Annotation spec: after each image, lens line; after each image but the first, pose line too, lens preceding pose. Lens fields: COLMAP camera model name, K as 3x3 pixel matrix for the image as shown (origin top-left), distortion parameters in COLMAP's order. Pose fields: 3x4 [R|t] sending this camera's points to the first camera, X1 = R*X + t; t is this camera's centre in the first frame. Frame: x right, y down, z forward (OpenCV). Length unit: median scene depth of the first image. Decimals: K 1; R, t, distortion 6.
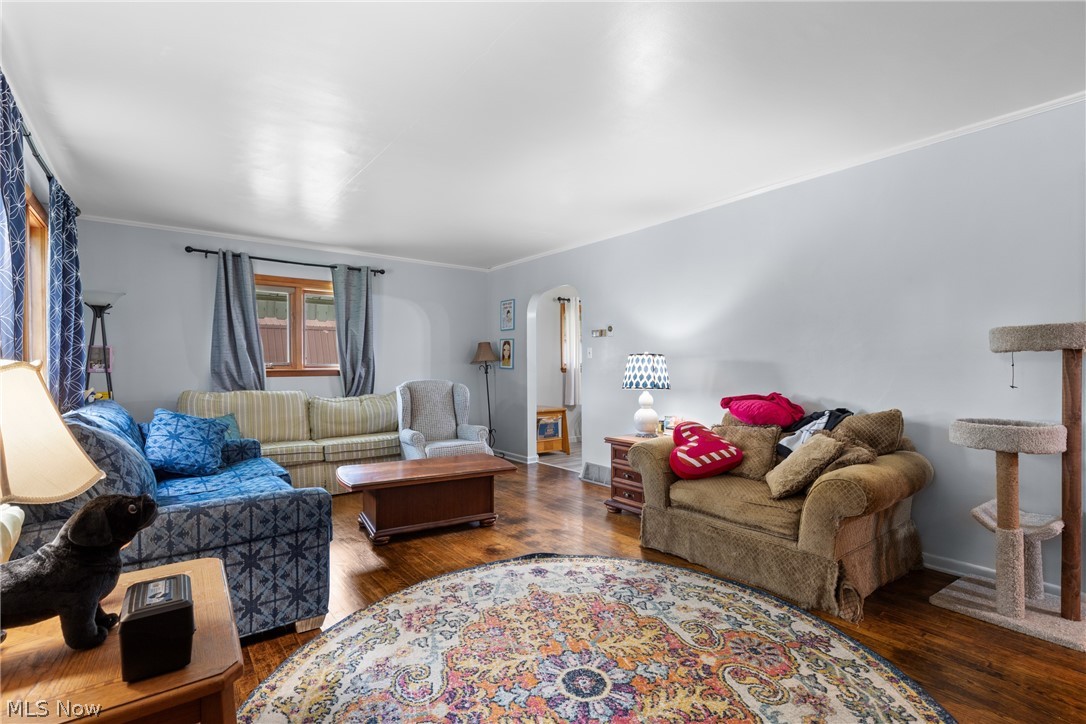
lens RADIAL K [[495.4, 0, 542.6], [0, 495.4, 367.0], [0, 0, 1]] dist [-0.002151, -0.000080]
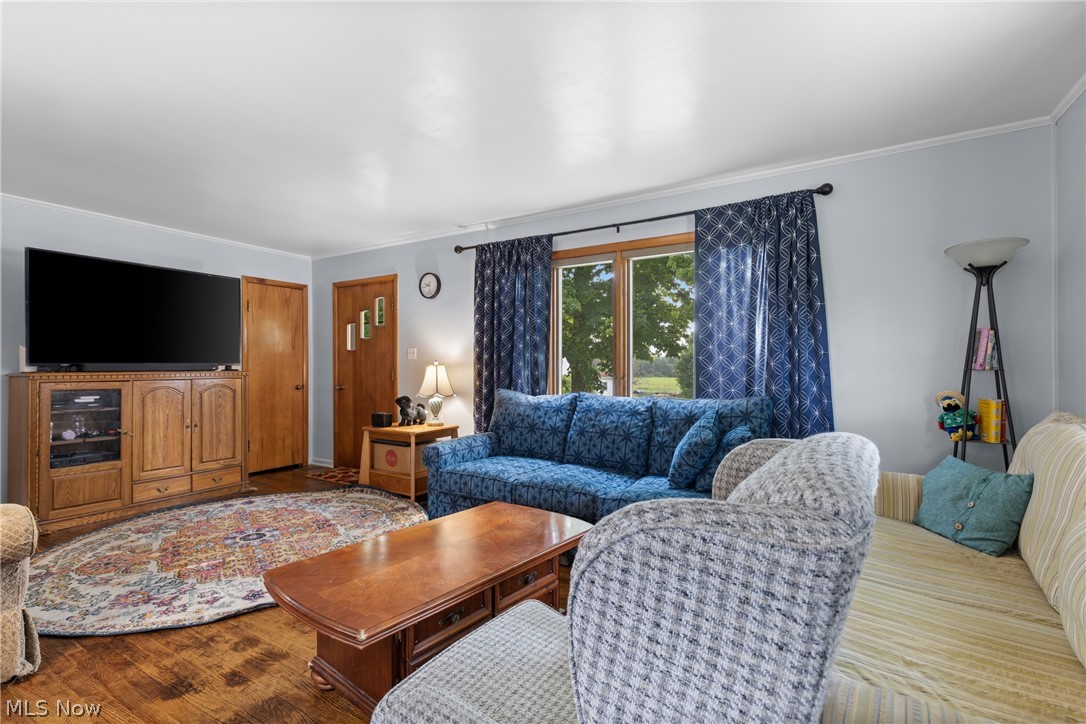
lens RADIAL K [[495.4, 0, 543.7], [0, 495.4, 363.4], [0, 0, 1]] dist [-0.002151, -0.000080]
pose [[-0.934376, 0.003074, -0.356275, -0.230131], [0.005036, 0.999977, -0.004577, 0.004072], [0.356253, -0.006071, -0.934370, 2.622603]]
